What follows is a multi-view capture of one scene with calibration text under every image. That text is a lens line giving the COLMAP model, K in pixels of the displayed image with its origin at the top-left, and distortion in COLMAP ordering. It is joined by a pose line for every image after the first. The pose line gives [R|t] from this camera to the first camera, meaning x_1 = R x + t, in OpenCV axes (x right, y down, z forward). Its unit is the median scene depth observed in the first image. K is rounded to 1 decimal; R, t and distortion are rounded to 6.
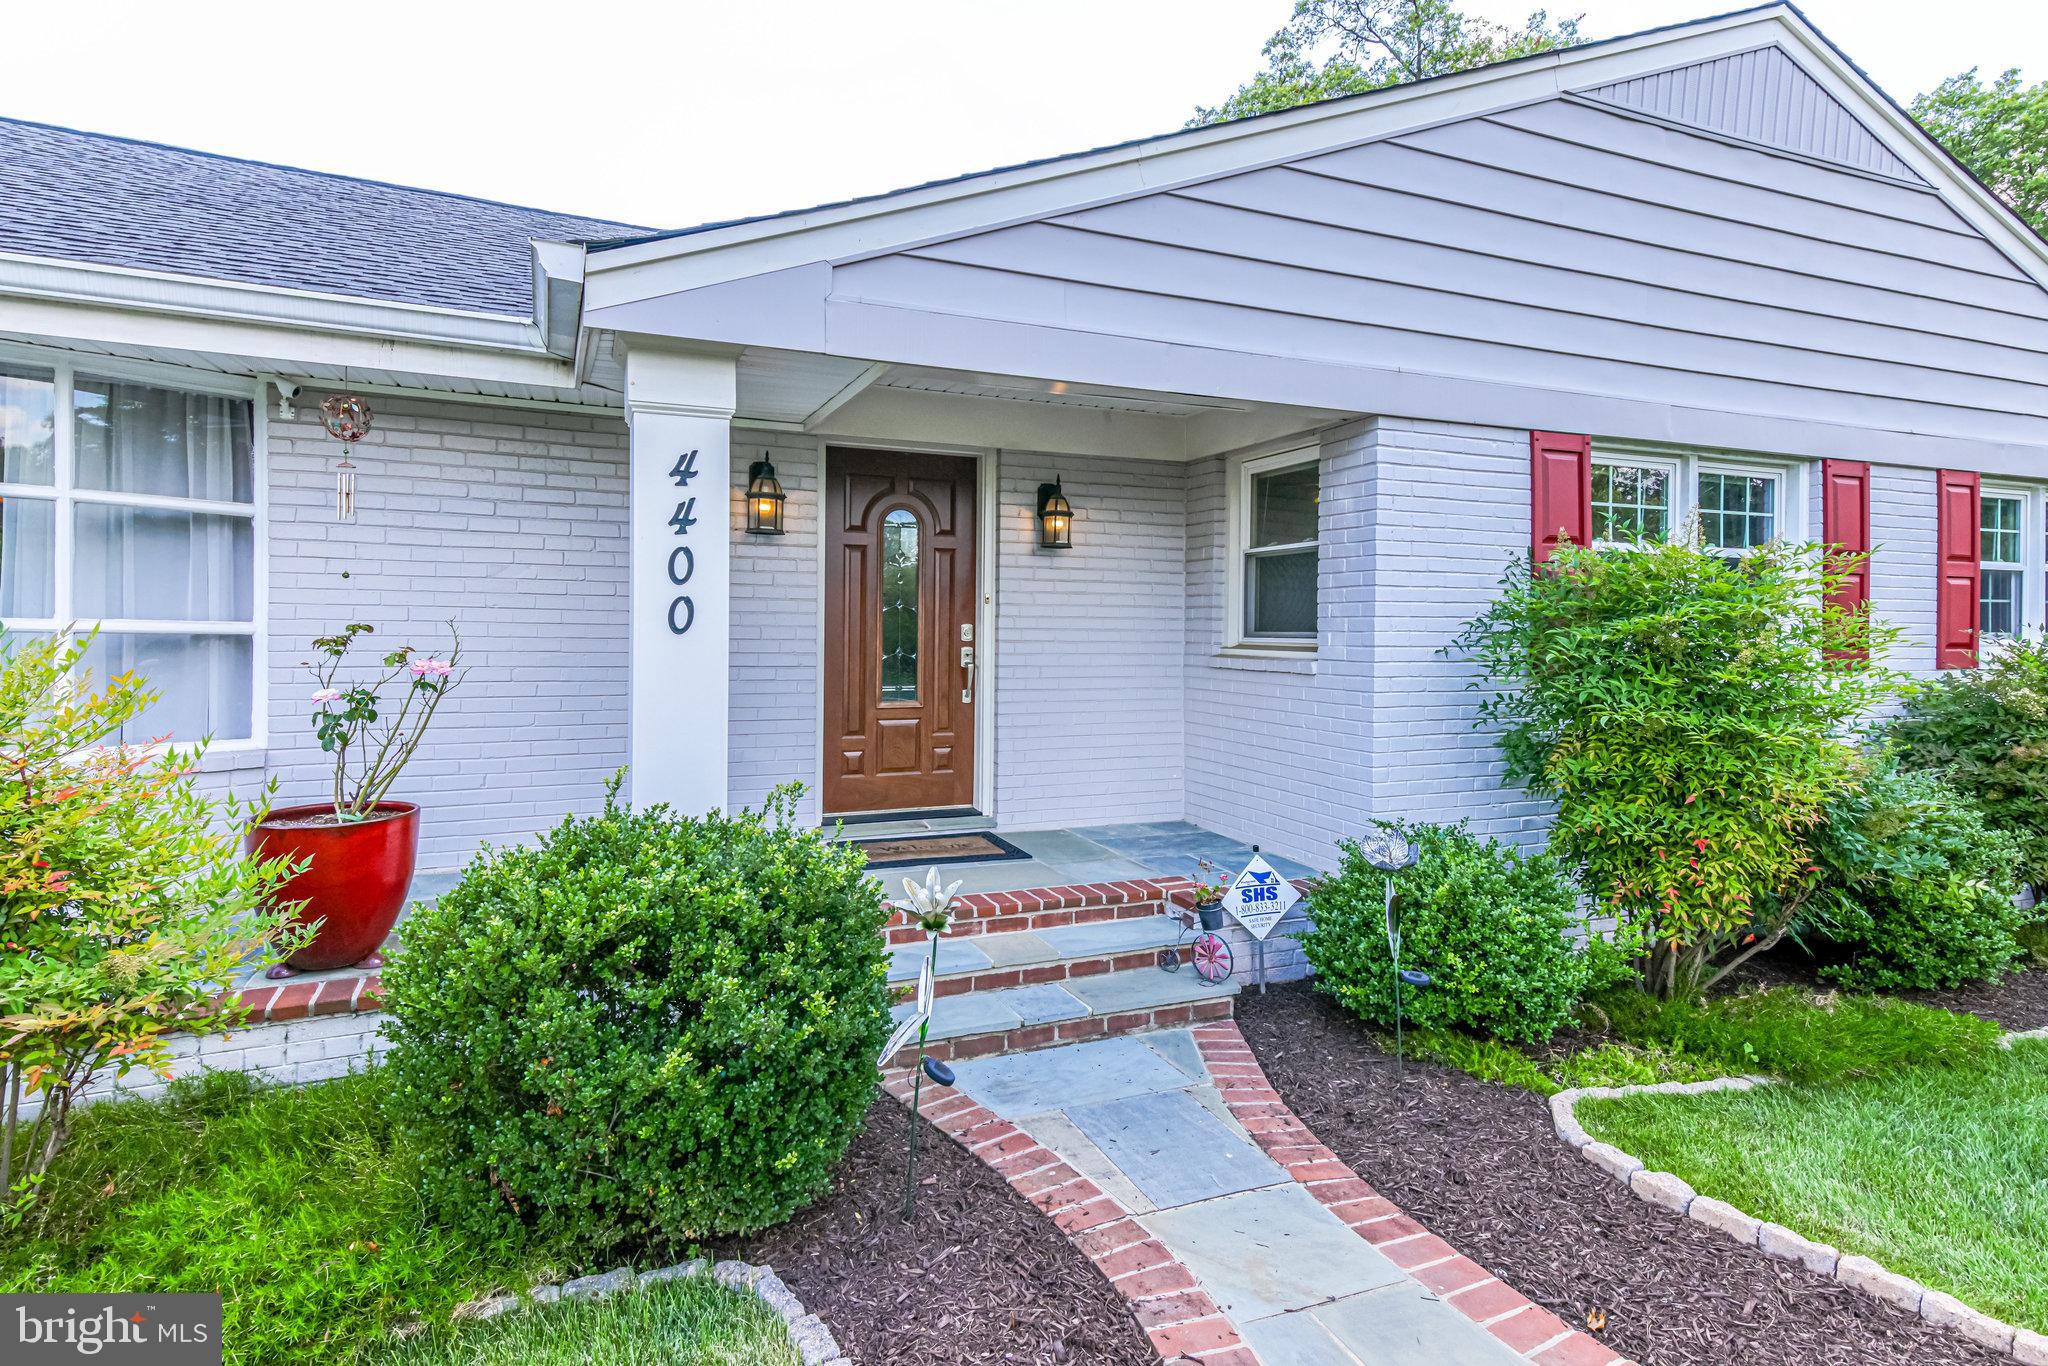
lens RADIAL K [[1077.1, 0, 1017.5], [0, 1077.1, 642.5], [0, 0, 1]] dist [-0.001906, -0.000175]
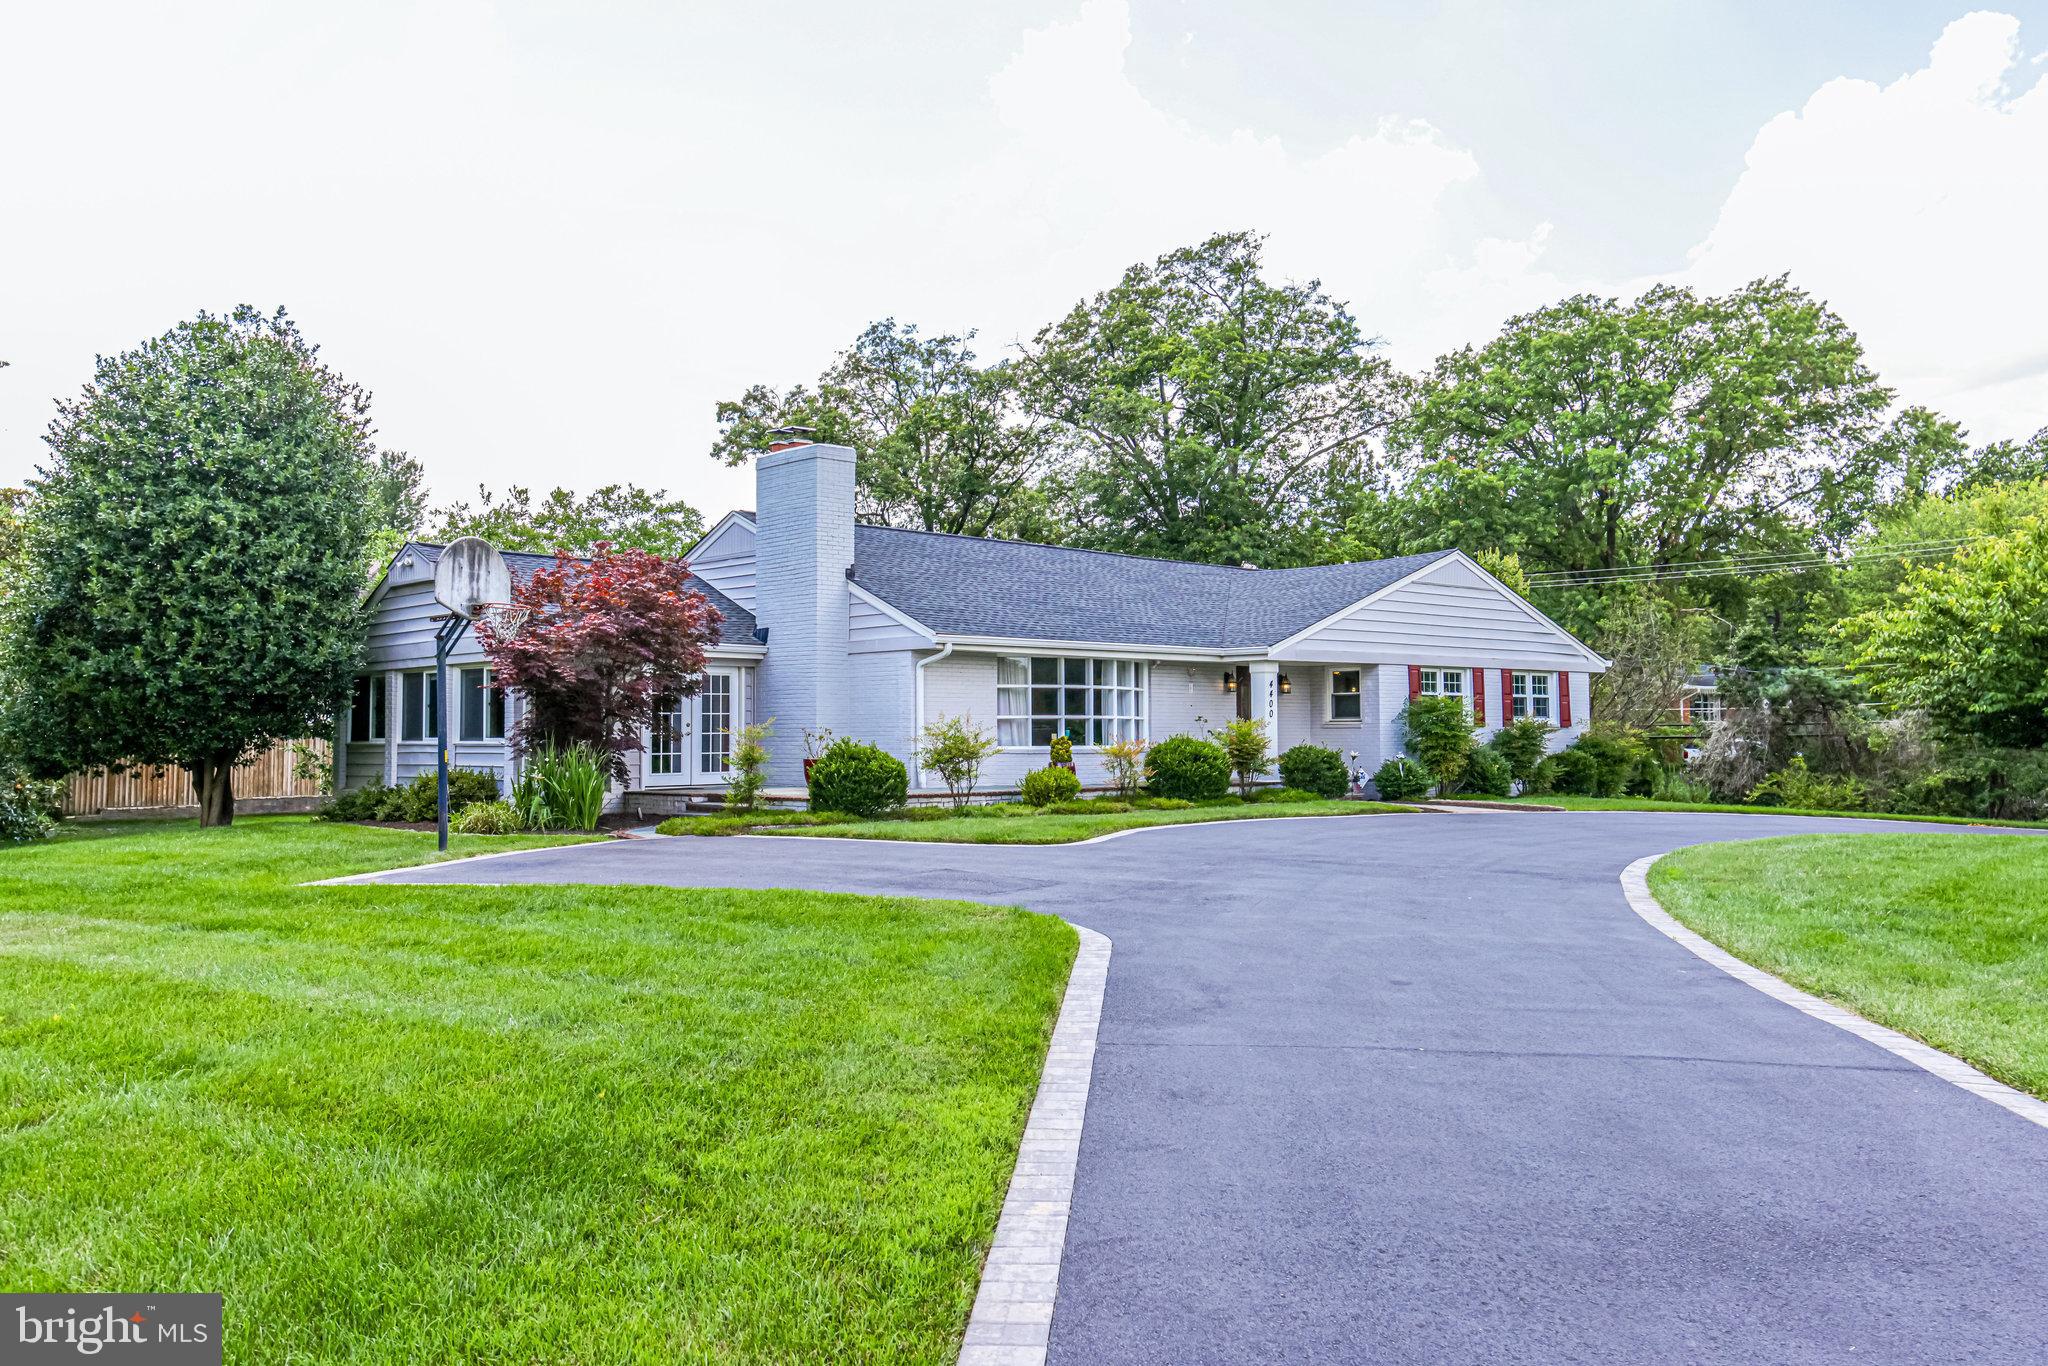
lens RADIAL K [[1594.5, 0, 1027.4], [0, 1594.5, 720.7], [0, 0, 1]] dist [0.001434, -0.000955]
pose [[0.943246, -0.008886, 0.331977, -2.555767], [0.012998, 0.999864, -0.010170, 0.043069], [-0.331842, 0.013908, 0.943233, -3.717652]]
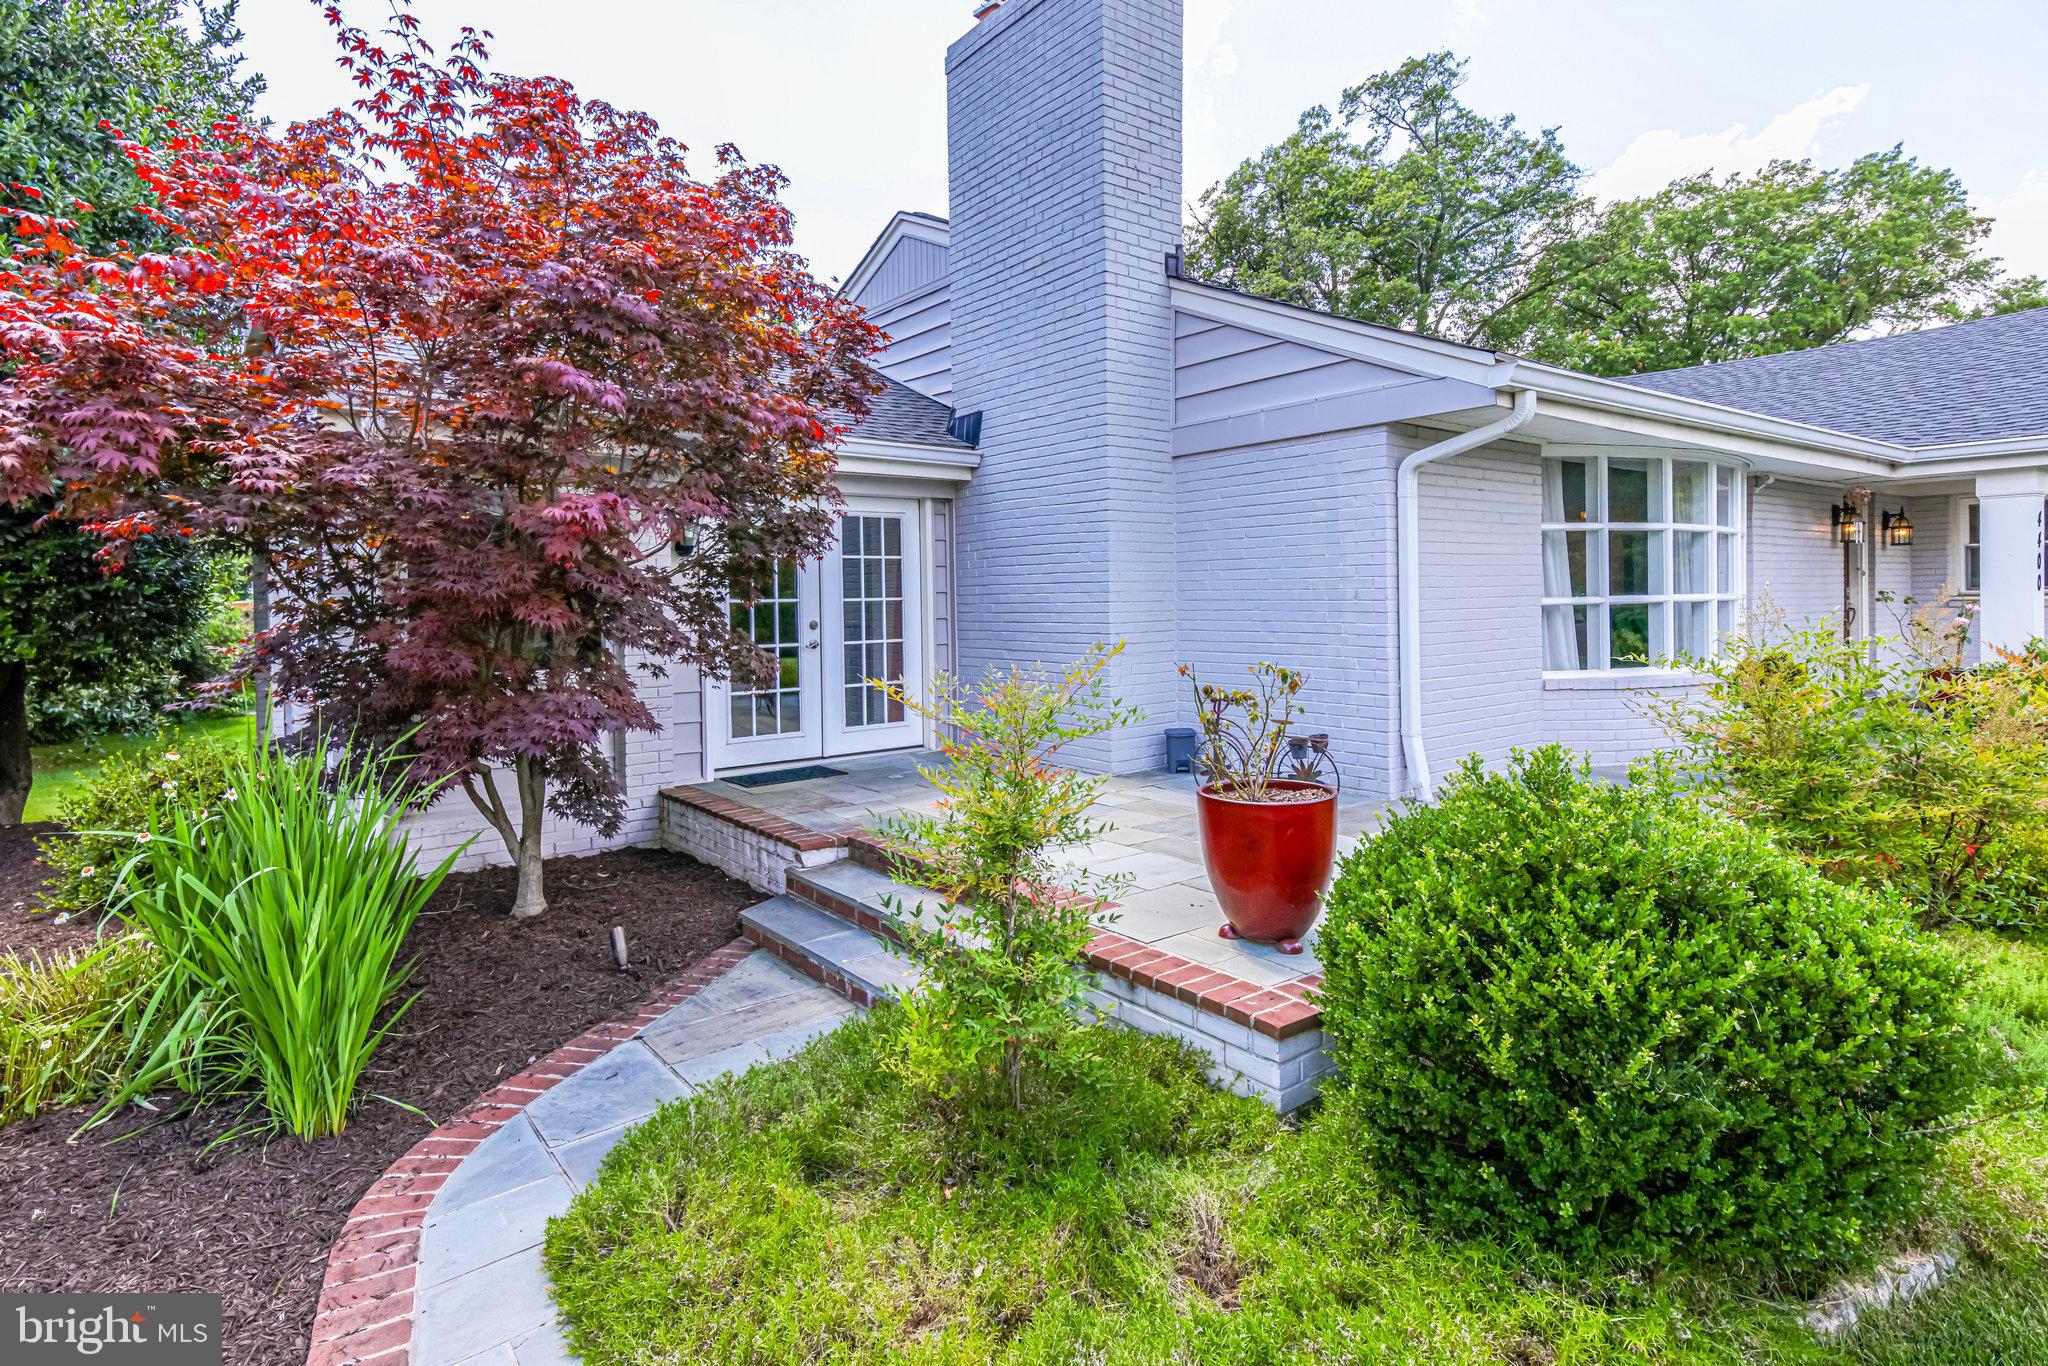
lens RADIAL K [[1077.1, 0, 1017.5], [0, 1077.1, 642.5], [0, 0, 1]] dist [-0.001906, -0.000175]
pose [[0.964310, -0.037119, 0.262160, -2.092554], [0.028555, 0.998929, 0.036405, -0.022039], [-0.263230, -0.027619, 0.964338, -0.669908]]
